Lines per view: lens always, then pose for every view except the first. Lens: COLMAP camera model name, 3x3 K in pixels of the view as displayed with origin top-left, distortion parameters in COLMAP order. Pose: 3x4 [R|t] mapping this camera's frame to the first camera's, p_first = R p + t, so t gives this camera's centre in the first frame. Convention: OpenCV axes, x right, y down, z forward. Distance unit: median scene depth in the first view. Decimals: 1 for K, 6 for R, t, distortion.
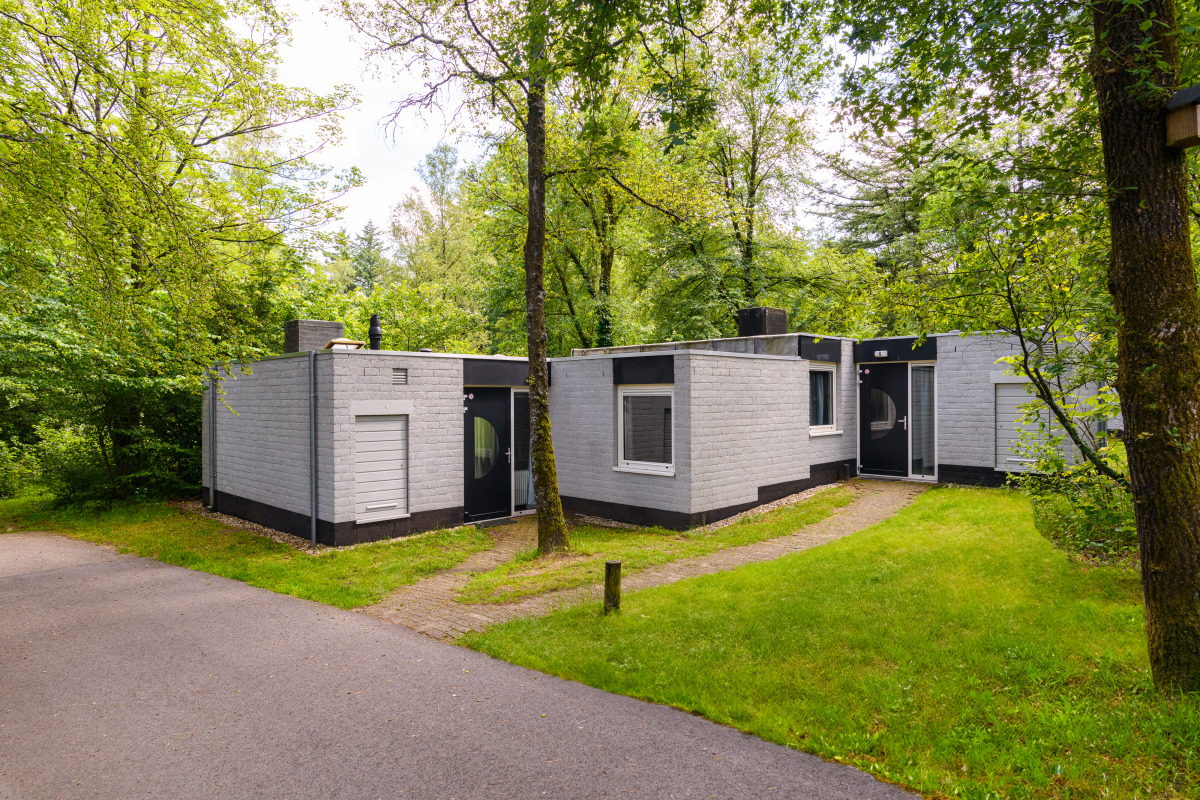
lens RADIAL K [[695.6, 0, 600.0], [0, 695.6, 400.0], [0, 0, 1]] dist [0.002000, 0.000849]
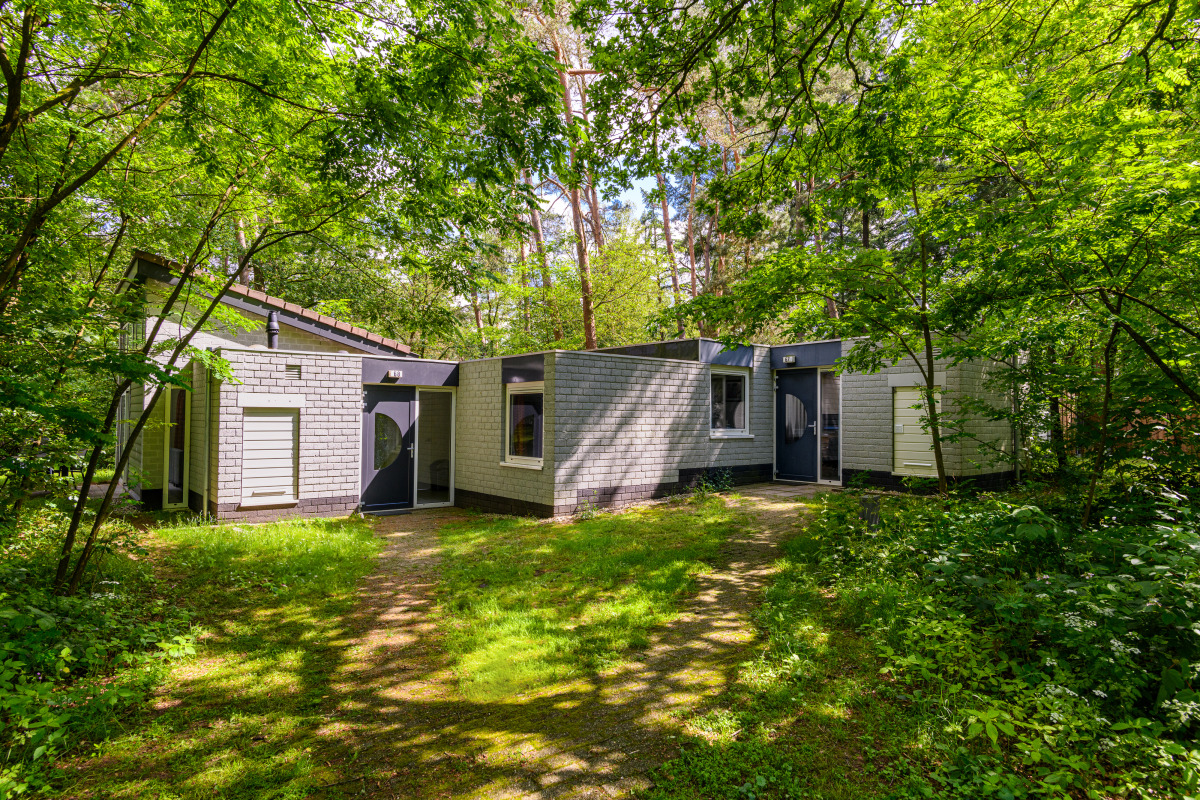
lens RADIAL K [[695.6, 0, 600.0], [0, 695.6, 400.0], [0, 0, 1]] dist [0.002000, 0.000849]
pose [[0.994396, 0.007423, -0.105458, 0.278621], [-0.010740, 0.999464, -0.030917, 0.032917], [0.105172, 0.031877, 0.993943, -0.029213]]
